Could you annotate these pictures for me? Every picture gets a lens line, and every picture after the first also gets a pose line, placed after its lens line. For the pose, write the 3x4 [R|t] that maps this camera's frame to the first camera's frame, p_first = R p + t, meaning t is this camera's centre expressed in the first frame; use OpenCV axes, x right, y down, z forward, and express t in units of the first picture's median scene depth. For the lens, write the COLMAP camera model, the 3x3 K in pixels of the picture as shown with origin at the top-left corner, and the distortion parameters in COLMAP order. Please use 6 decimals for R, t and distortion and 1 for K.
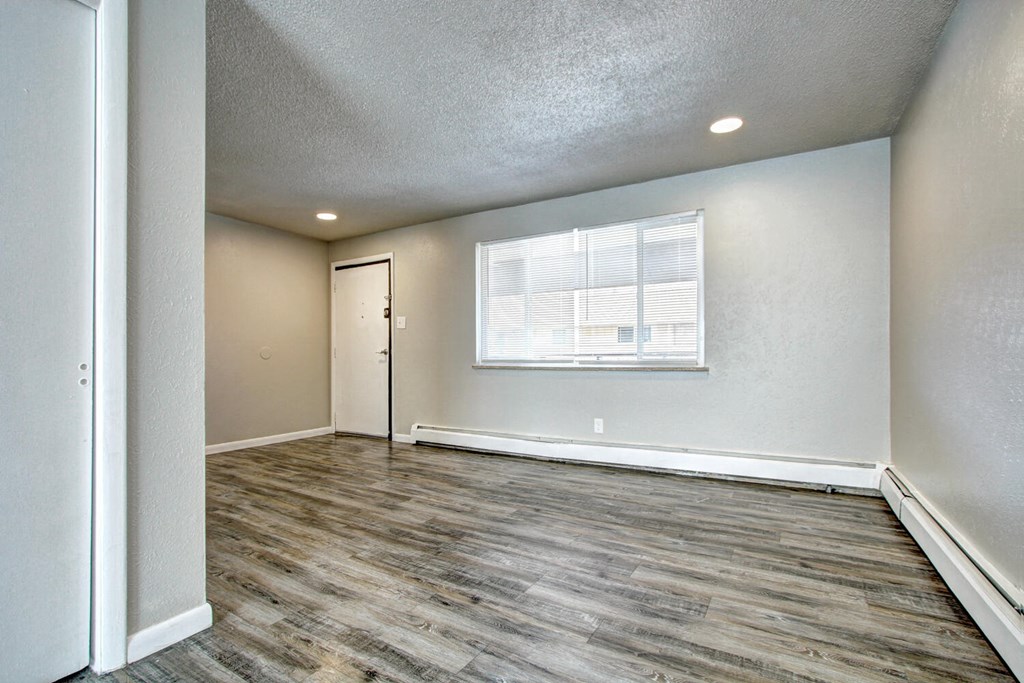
lens RADIAL K [[458.9, 0, 508.0], [0, 458.9, 348.2], [0, 0, 1]] dist [-0.009265, -0.000038]
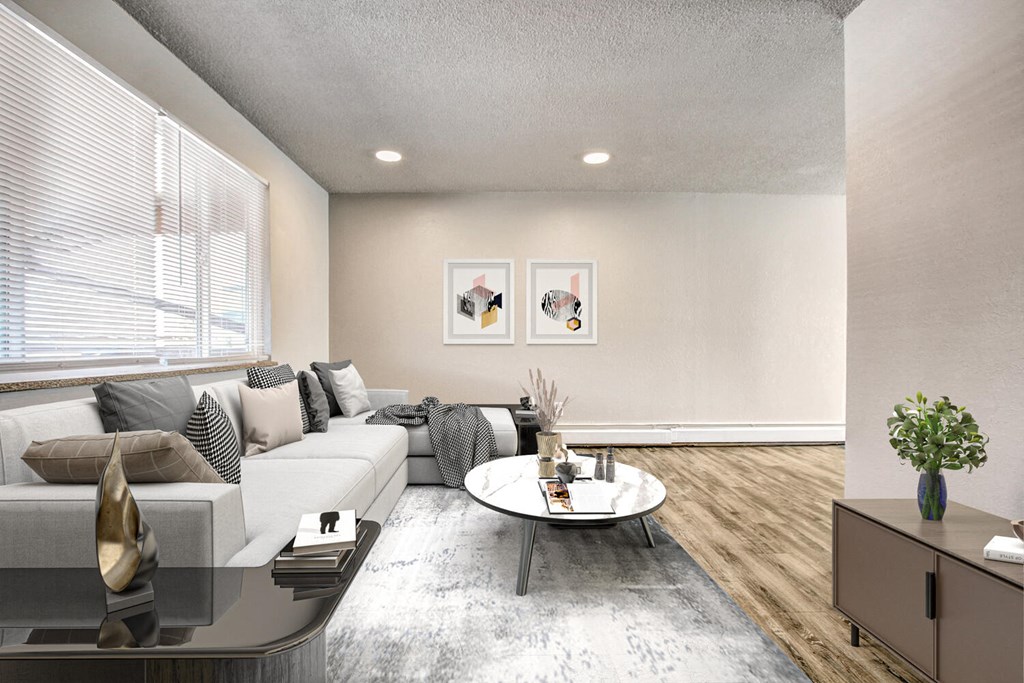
lens RADIAL K [[501.8, 0, 496.8], [0, 501.8, 345.8], [0, 0, 1]] dist [-0.001445, -0.000228]
pose [[-0.523611, 0.012356, 0.851868, -0.653379], [-0.003392, 0.999857, -0.016588, 0.025572], [-0.851950, -0.011575, -0.523494, 1.224570]]
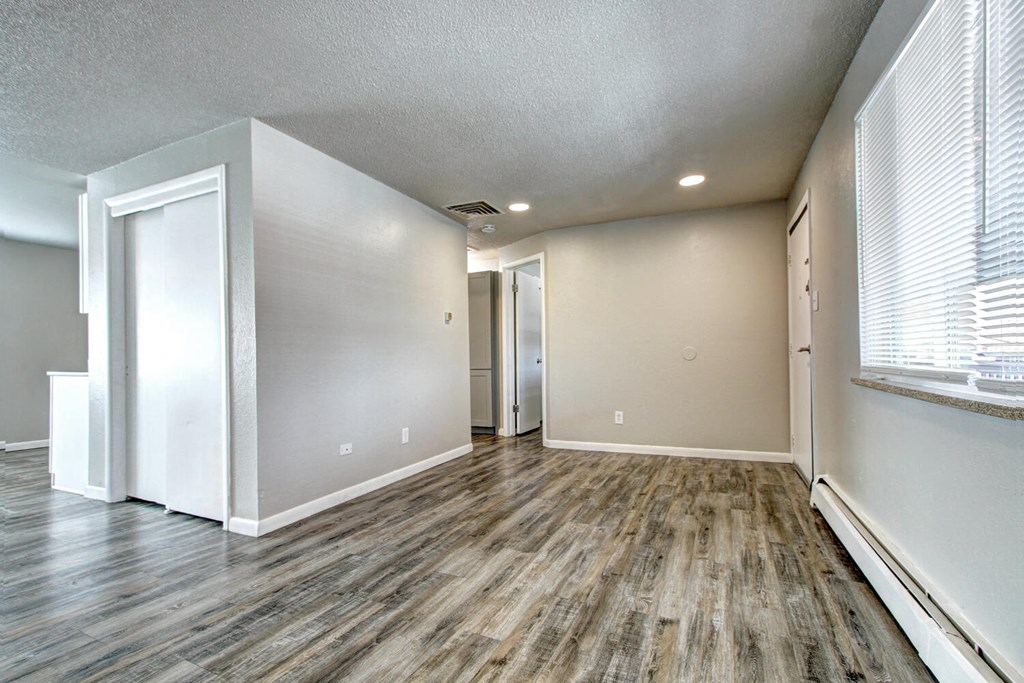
lens RADIAL K [[451.0, 0, 489.8], [0, 451.0, 354.3], [0, 0, 1]] dist [-0.012718, 0.000037]
pose [[0.111900, -0.016199, -0.993587, 0.498450], [0.028868, 0.999498, -0.013044, 0.010414], [0.993300, -0.027223, 0.112312, 0.822056]]
